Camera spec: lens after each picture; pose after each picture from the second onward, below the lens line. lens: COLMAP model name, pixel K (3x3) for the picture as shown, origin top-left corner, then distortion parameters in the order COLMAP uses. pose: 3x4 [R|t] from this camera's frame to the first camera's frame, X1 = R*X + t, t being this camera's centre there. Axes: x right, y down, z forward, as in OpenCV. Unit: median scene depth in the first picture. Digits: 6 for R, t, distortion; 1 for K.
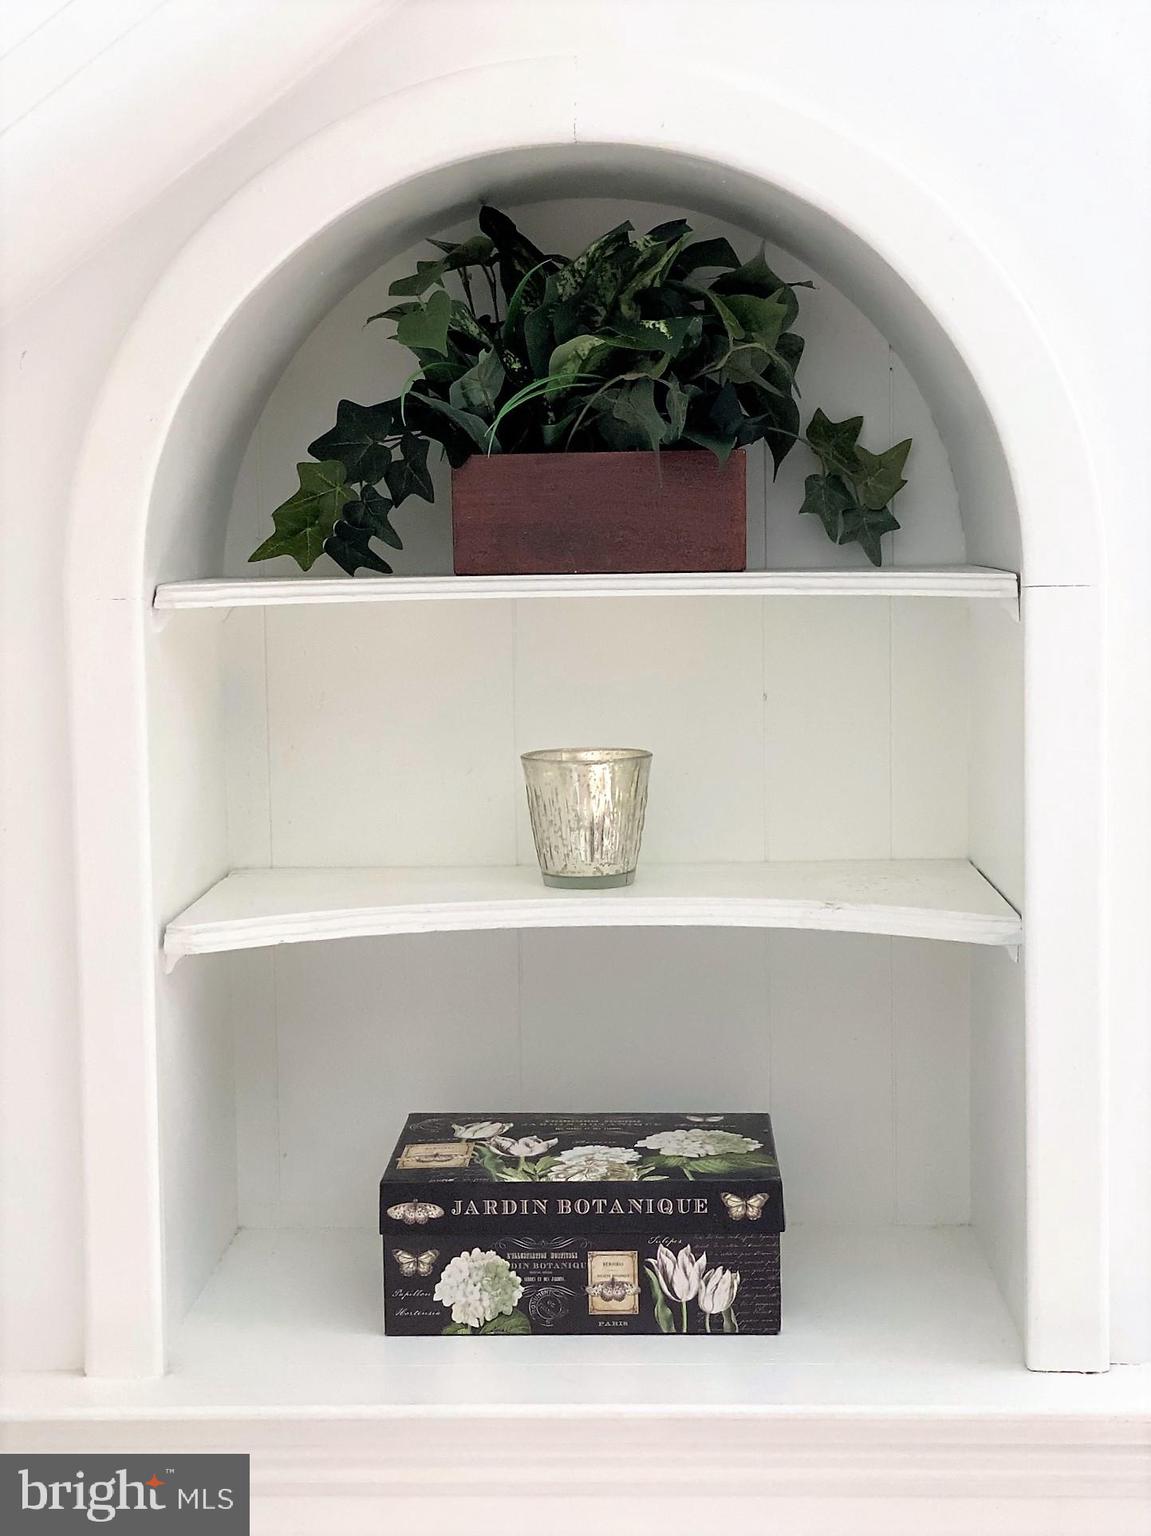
lens RADIAL K [[2318.3, 0, 575.5], [0, 2318.3, 768.0], [0, 0, 1]] dist [0.072733, 0.084212]
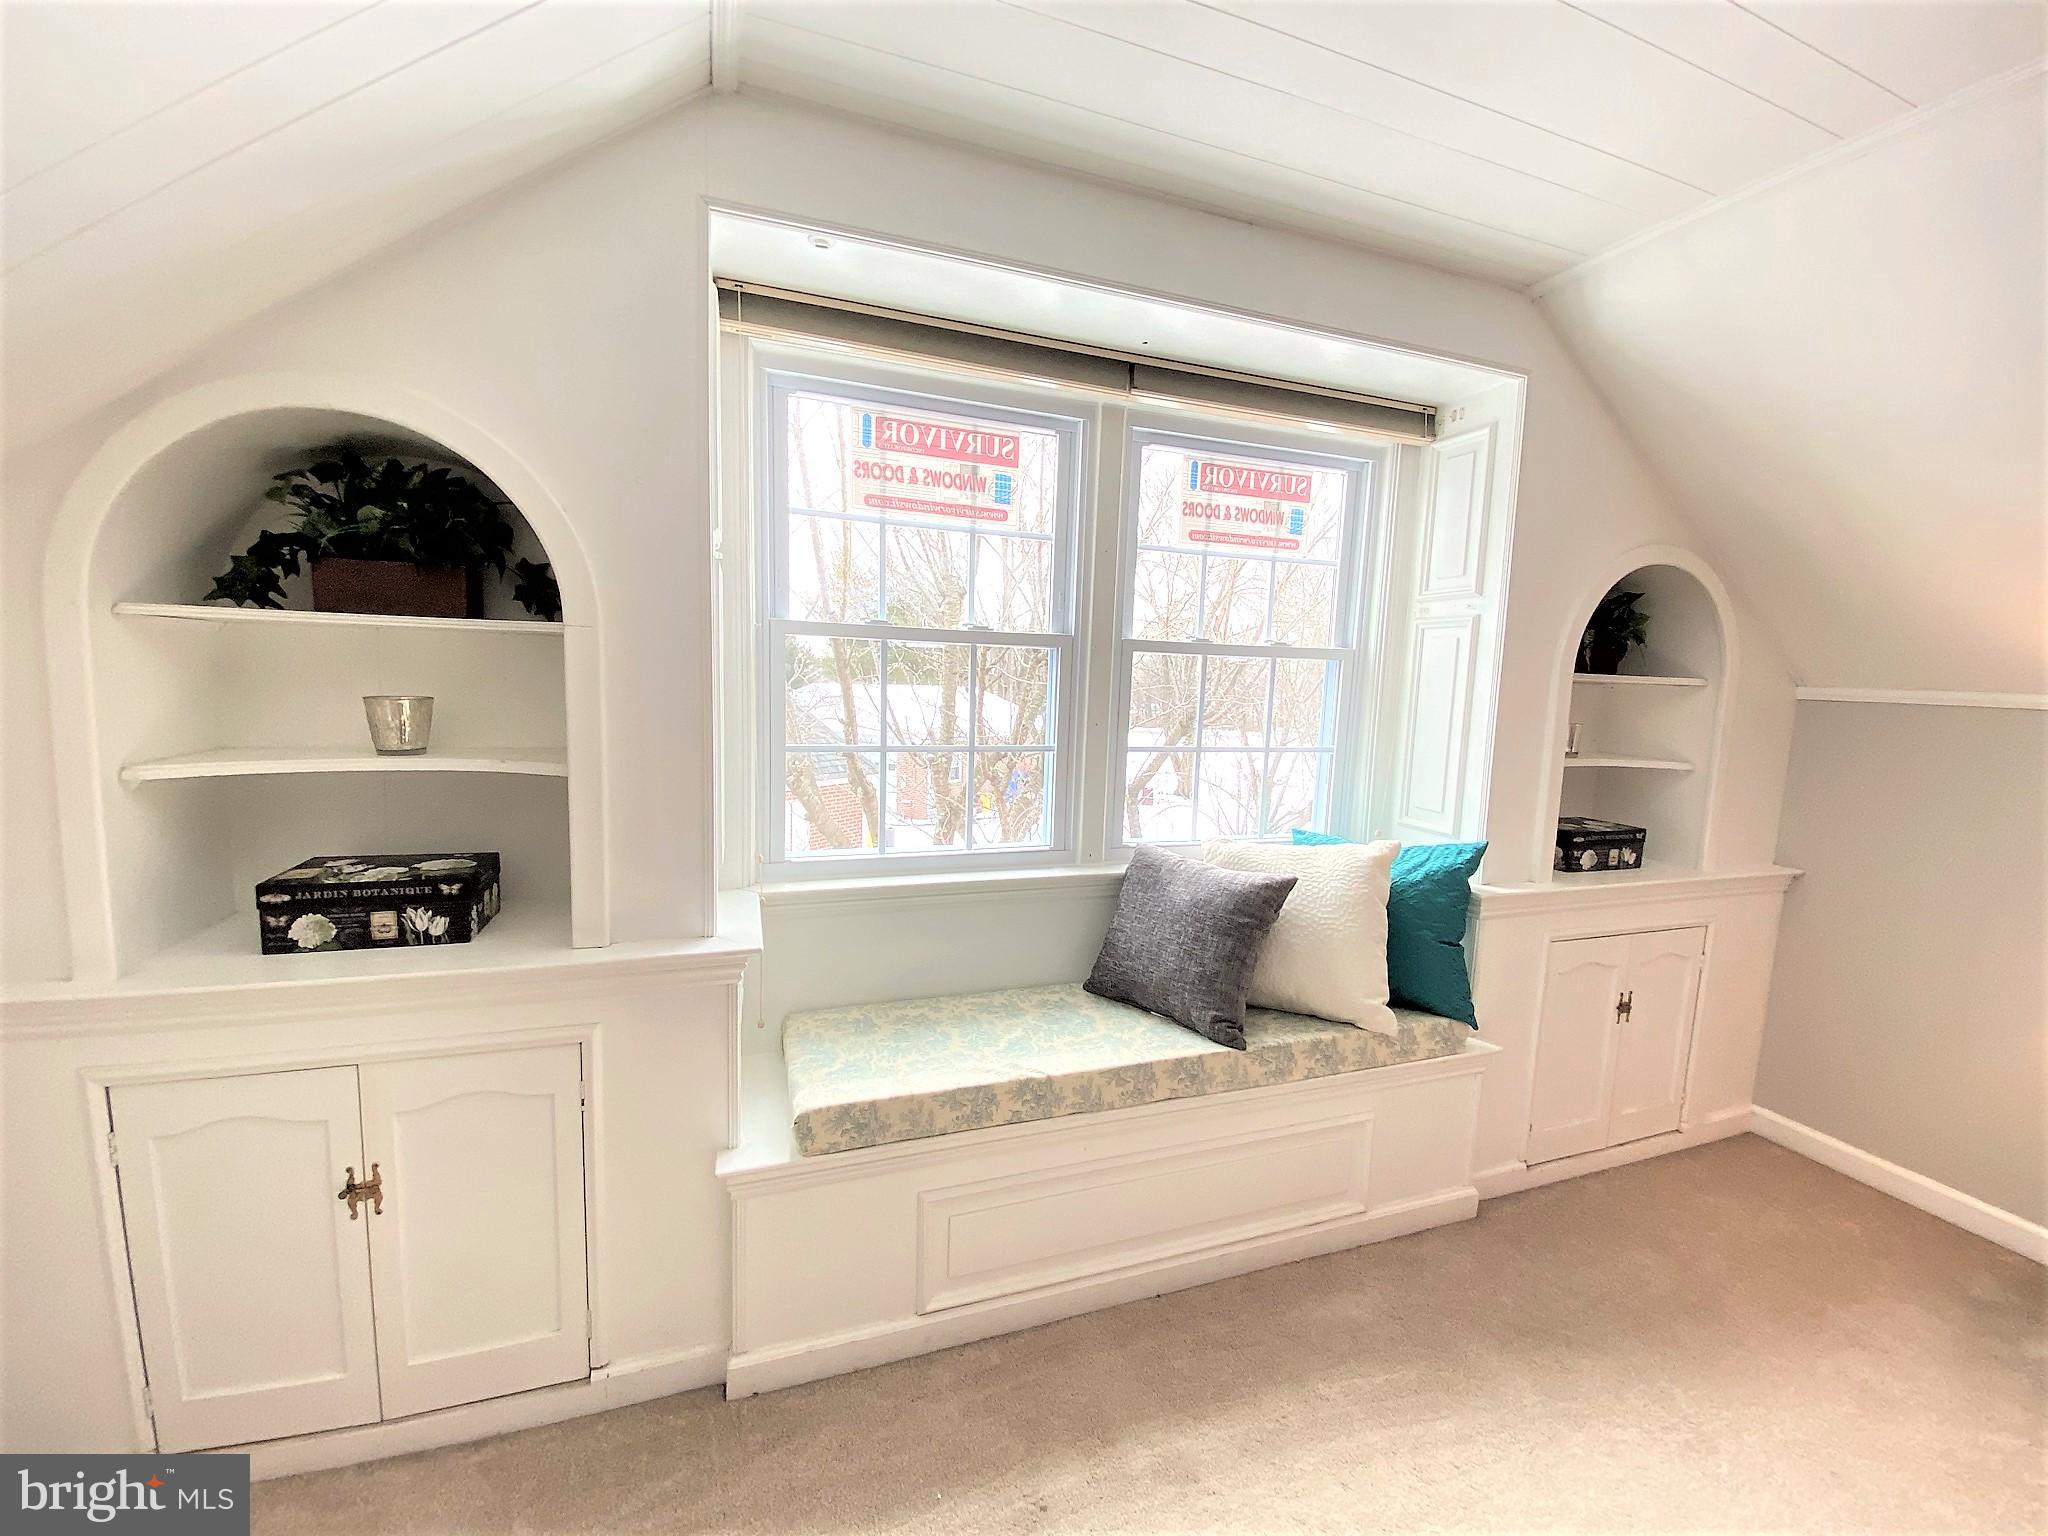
lens RADIAL K [[824.8, 0, 1024.0], [0, 824.8, 768.0], [0, 0, 1]] dist [-0.001177, -0.000236]
pose [[0.931819, 0.009235, 0.362805, 0.305772], [-0.017186, 0.999678, 0.018692, 0.040960], [-0.362516, -0.023653, 0.931677, 0.021866]]
